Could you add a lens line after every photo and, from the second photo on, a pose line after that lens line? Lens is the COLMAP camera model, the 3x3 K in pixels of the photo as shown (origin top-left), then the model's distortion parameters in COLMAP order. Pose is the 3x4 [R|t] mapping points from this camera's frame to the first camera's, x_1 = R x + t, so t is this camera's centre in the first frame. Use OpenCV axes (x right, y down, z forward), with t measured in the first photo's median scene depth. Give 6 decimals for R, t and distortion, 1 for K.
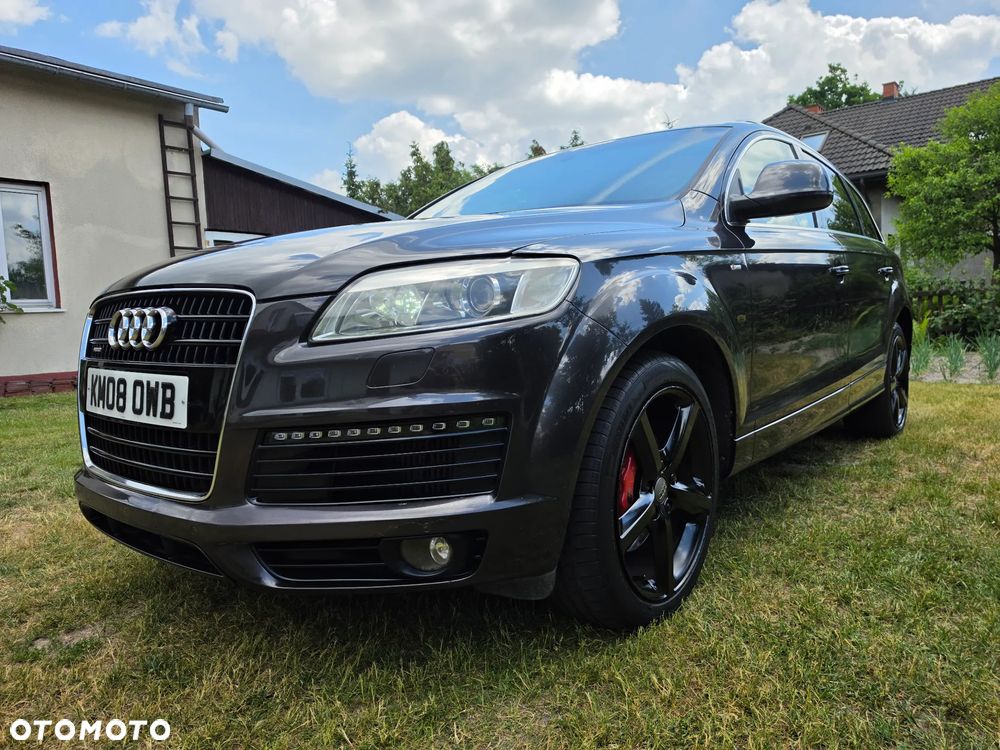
lens RADIAL K [[721.2, 0, 511.7], [0, 721.2, 375.6], [0, 0, 1]] dist [0.038234, -0.057526]
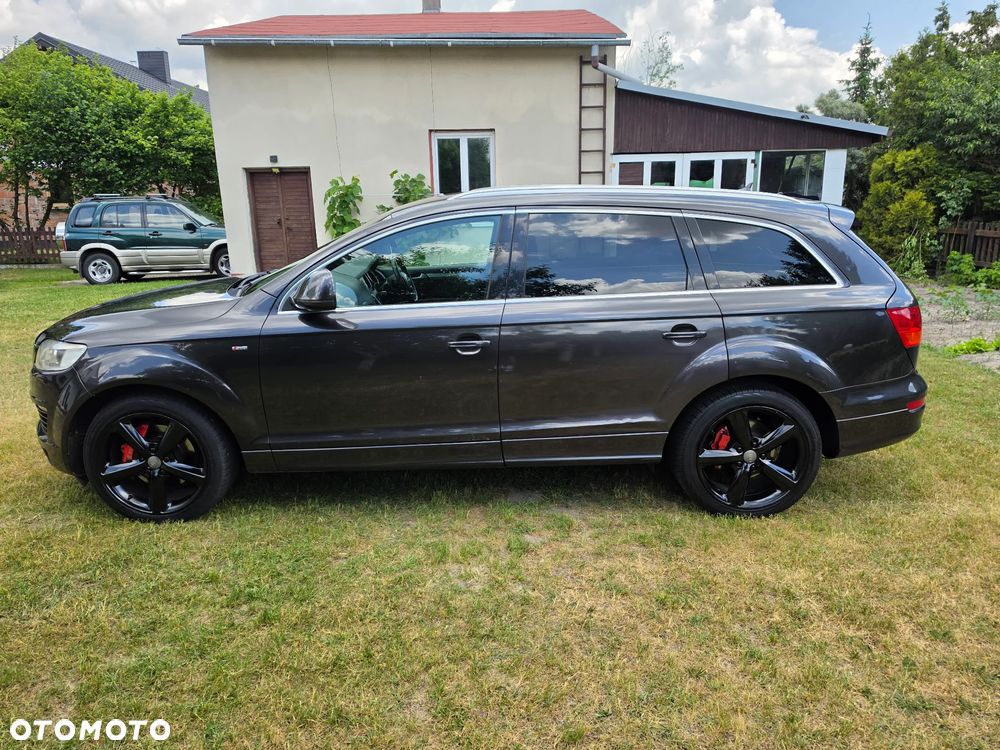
lens RADIAL K [[728.3, 0, 500.0], [0, 728.3, 375.0], [0, 0, 1]] dist [0.035877, -0.046924]
pose [[0.600167, 0.226759, -0.767060, 0.464994], [-0.067854, 0.969951, 0.233647, -0.122317], [0.796992, -0.088180, 0.597519, 0.127367]]
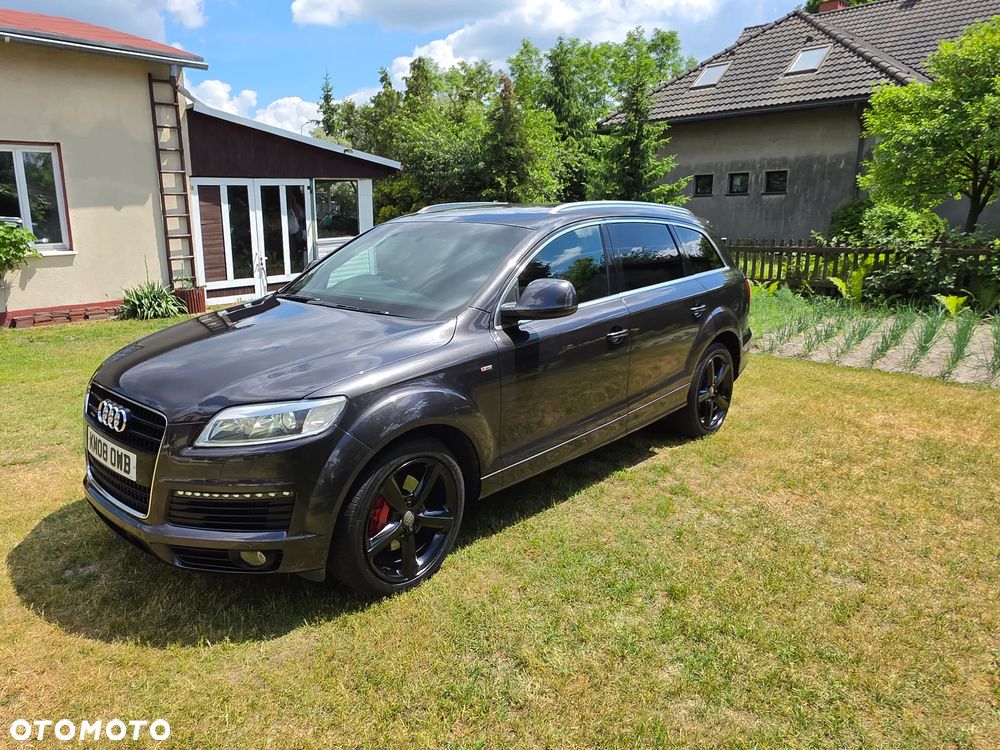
lens RADIAL K [[735.3, 0, 404.5], [0, 735.3, 370.2], [0, 0, 1]] dist [0.002285, -0.002465]
pose [[0.989517, 0.055660, -0.133262, 0.082634], [-0.035250, 0.987923, 0.150885, -0.089521], [0.140051, -0.144606, 0.979528, -0.126586]]
